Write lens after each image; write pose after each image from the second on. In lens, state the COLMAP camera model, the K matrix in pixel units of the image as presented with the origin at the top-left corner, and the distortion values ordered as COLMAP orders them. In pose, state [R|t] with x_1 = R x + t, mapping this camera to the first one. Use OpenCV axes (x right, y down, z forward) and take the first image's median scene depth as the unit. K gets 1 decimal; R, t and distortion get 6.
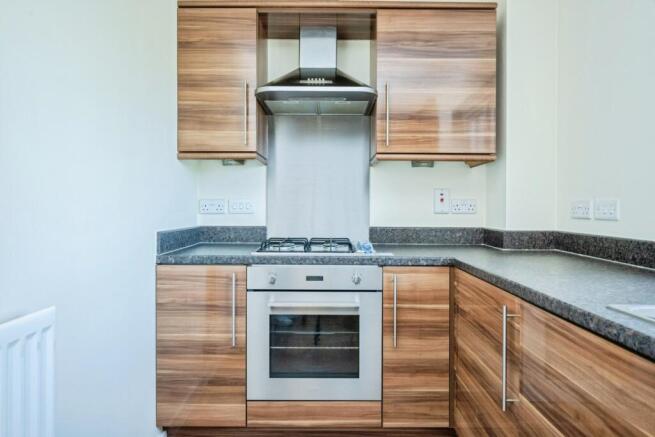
lens RADIAL K [[402.4, 0, 328.3], [0, 402.4, 214.8], [0, 0, 1]] dist [0.004138, 0.000172]
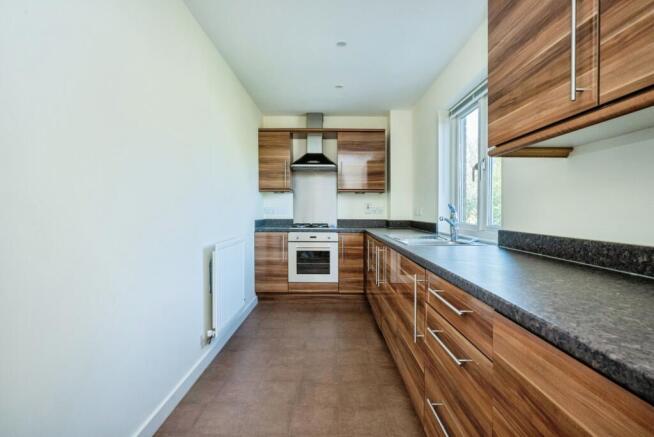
lens RADIAL K [[337.2, 0, 327.8], [0, 337.2, 219.1], [0, 0, 1]] dist [-0.001096, -0.000032]
pose [[0.999957, -0.001037, 0.009247, 0.041777], [0.001015, 0.999997, 0.002422, 0.030895], [-0.009249, -0.002413, 0.999954, -1.240697]]
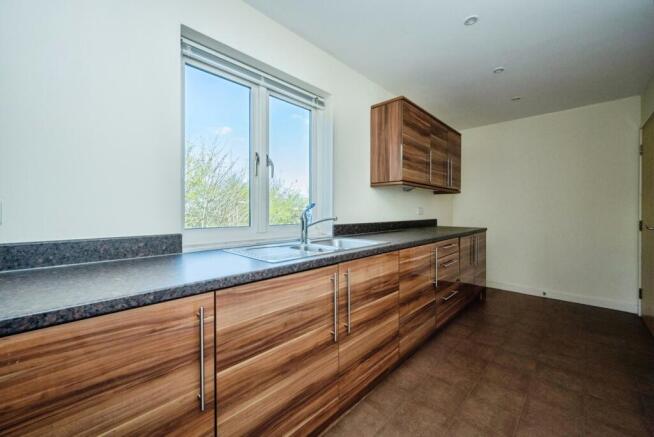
lens RADIAL K [[258.9, 0, 326.3], [0, 258.9, 214.2], [0, 0, 1]] dist [-0.000596, -0.000017]
pose [[-0.728099, -0.009578, 0.685405, -0.173838], [0.008435, 0.999701, 0.022930, -0.014132], [-0.685420, 0.022476, -0.727801, 0.946250]]
